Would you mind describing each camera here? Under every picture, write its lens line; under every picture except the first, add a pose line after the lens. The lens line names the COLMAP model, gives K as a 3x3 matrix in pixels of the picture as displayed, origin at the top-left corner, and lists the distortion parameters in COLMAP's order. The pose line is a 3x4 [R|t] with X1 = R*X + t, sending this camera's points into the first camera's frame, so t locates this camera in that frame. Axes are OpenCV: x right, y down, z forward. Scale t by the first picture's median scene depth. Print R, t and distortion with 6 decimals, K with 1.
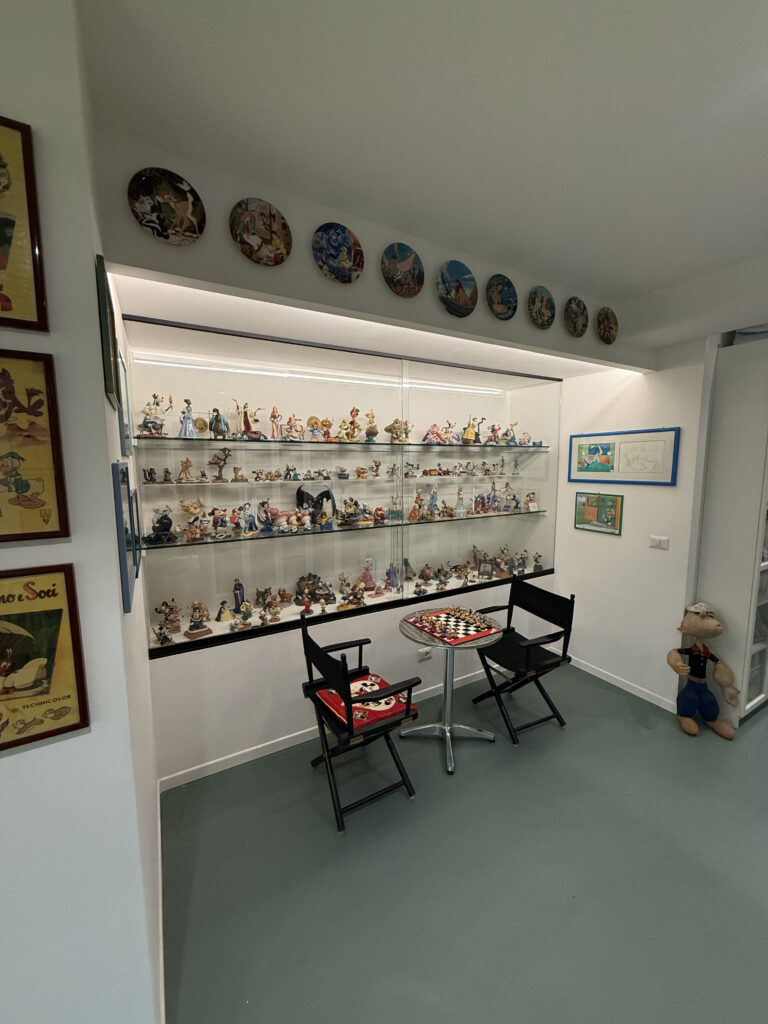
lens RADIAL K [[405.1, 0, 380.4], [0, 405.1, 512.3], [0, 0, 1]] dist [0.000878, -0.000149]
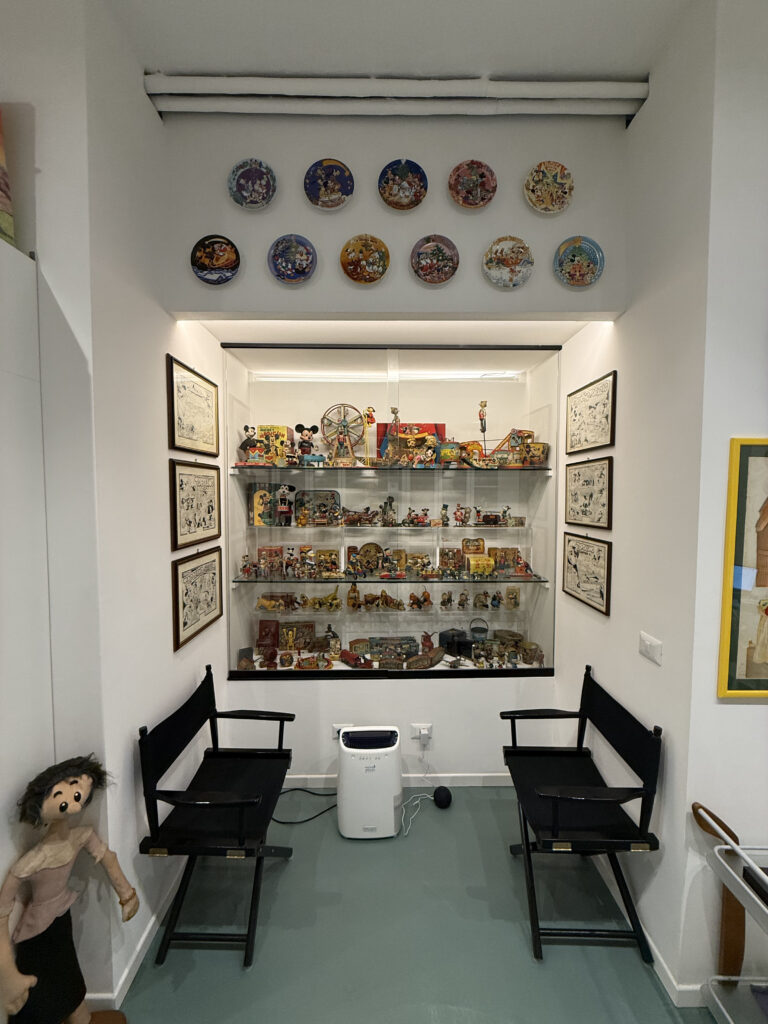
lens RADIAL K [[435.8, 0, 386.8], [0, 435.8, 496.0], [0, 0, 1]] dist [0.001754, 0.000245]
pose [[0.874950, 0.006062, -0.484175, 0.433269], [-0.059109, 0.993781, -0.094372, -0.024606], [0.480592, 0.111190, 0.869867, 0.270884]]
